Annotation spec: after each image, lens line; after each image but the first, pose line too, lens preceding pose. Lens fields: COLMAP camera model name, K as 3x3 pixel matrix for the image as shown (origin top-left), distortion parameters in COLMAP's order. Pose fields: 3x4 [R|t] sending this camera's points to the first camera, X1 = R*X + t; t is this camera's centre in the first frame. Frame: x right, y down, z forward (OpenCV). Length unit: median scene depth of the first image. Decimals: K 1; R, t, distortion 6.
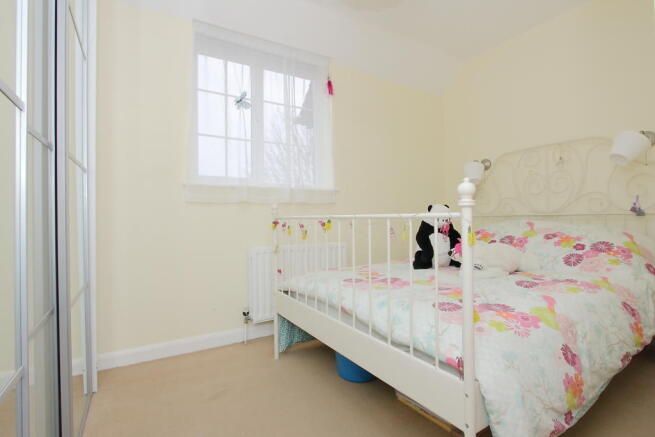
lens RADIAL K [[319.6, 0, 327.5], [0, 319.6, 218.5], [0, 0, 1]] dist [-0.002717, -0.000528]
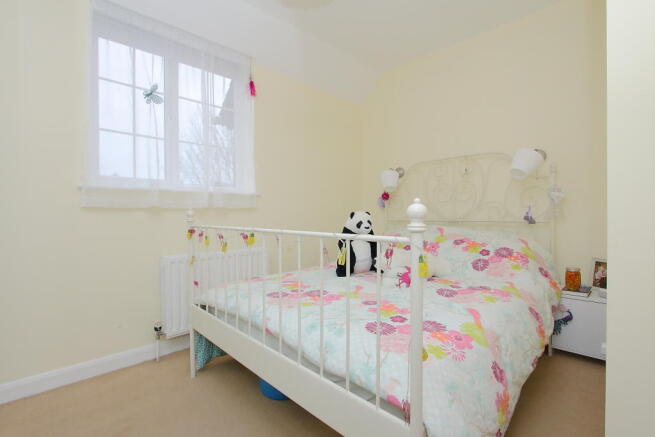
lens RADIAL K [[300.5, 0, 309.0], [0, 300.5, 216.1], [0, 0, 1]] dist [-0.001558, -0.000043]
pose [[0.979749, 0.000532, 0.200228, -0.006727], [-0.000413, 1.000000, -0.000637, -0.034849], [-0.200228, 0.000541, 0.979749, 0.113496]]
